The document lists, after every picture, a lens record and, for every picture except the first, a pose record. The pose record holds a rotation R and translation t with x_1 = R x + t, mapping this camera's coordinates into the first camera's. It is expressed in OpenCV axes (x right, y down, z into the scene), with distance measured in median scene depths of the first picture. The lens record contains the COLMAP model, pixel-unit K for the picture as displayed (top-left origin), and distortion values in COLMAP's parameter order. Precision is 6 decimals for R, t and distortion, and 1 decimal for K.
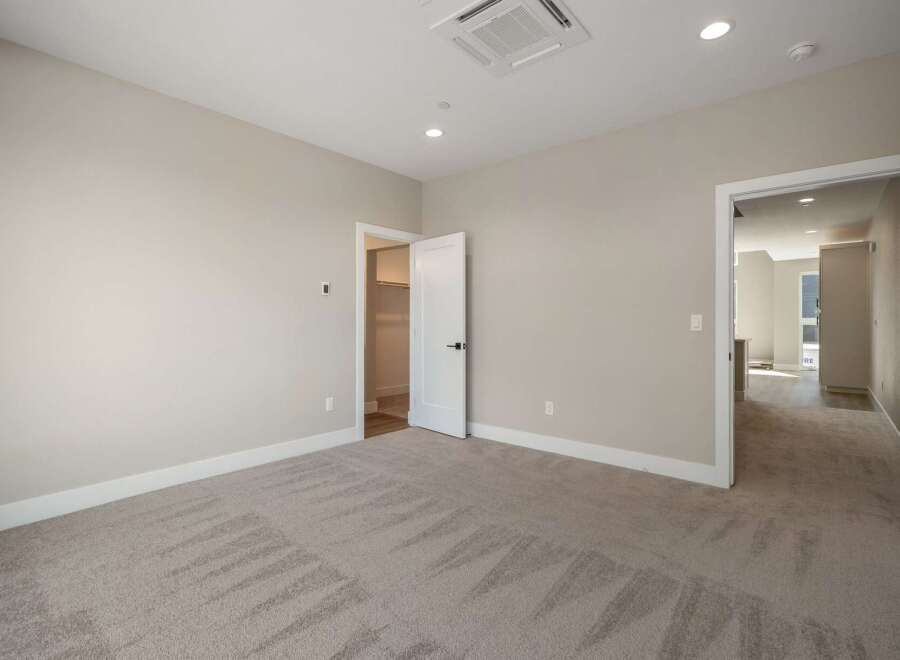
lens RADIAL K [[449.1, 0, 448.0], [0, 449.1, 326.6], [0, 0, 1]] dist [0.000516, 0.000542]
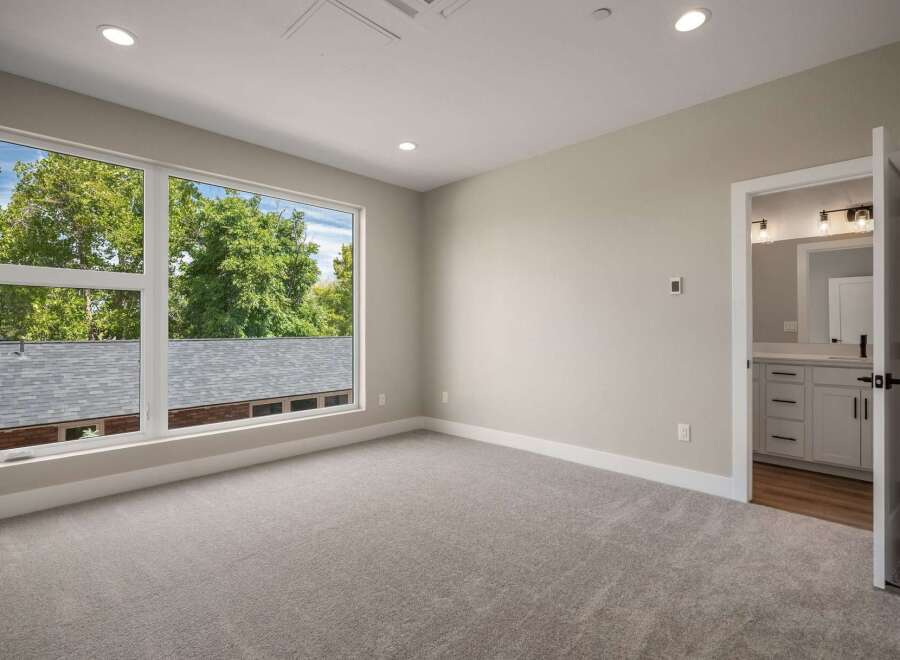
lens RADIAL K [[449.1, 0, 448.0], [0, 449.1, 326.6], [0, 0, 1]] dist [0.000516, 0.000542]
pose [[-0.078157, -0.003401, -0.996935, 0.479101], [-0.016516, 0.999861, -0.002117, -0.002772], [0.996804, 0.016300, -0.078203, 0.559936]]
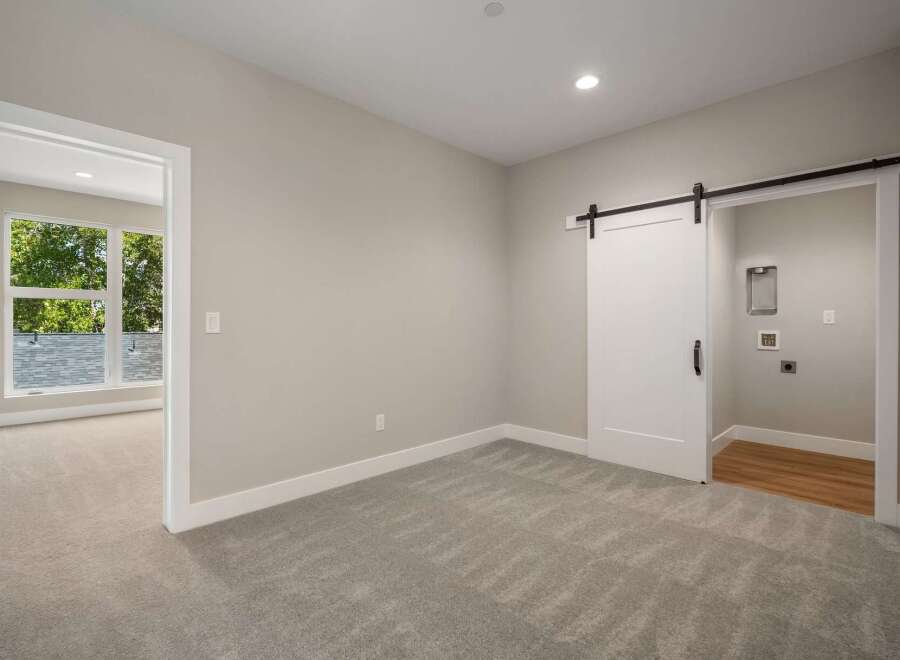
lens RADIAL K [[443.4, 0, 450.7], [0, 443.4, 324.2], [0, 0, 1]] dist [0.000143, -0.000554]
pose [[-0.083291, 0.002999, -0.996521, 1.588056], [-0.016738, 0.999850, 0.004408, -0.022151], [0.996385, 0.017047, -0.083228, 1.777892]]
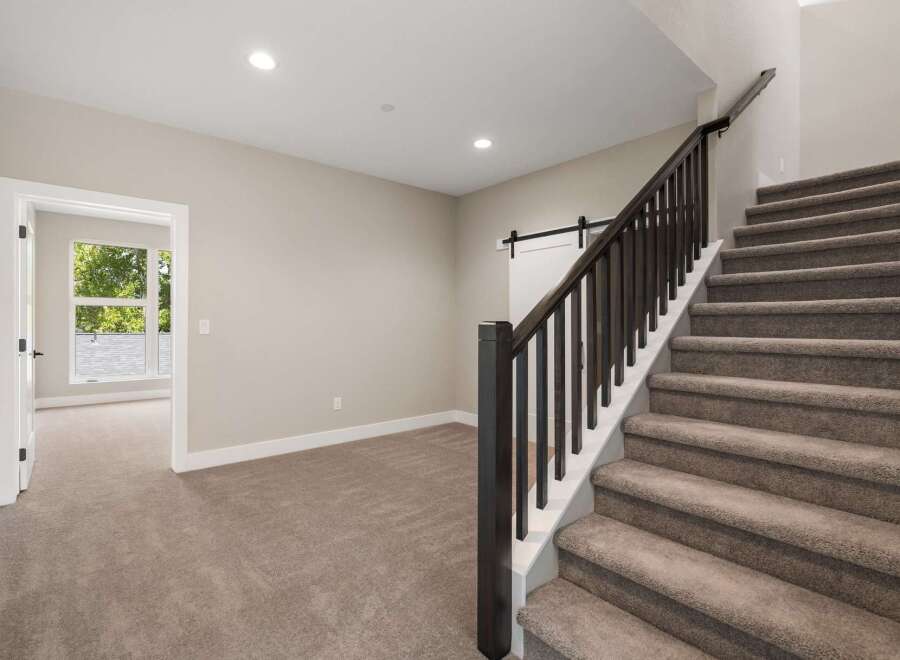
lens RADIAL K [[443.4, 0, 450.7], [0, 443.4, 324.2], [0, 0, 1]] dist [0.000143, -0.000554]
pose [[-0.163046, 0.001579, -0.986617, 2.032594], [-0.017756, 0.999832, 0.004535, -0.050387], [0.986459, 0.018257, -0.162991, 2.320256]]
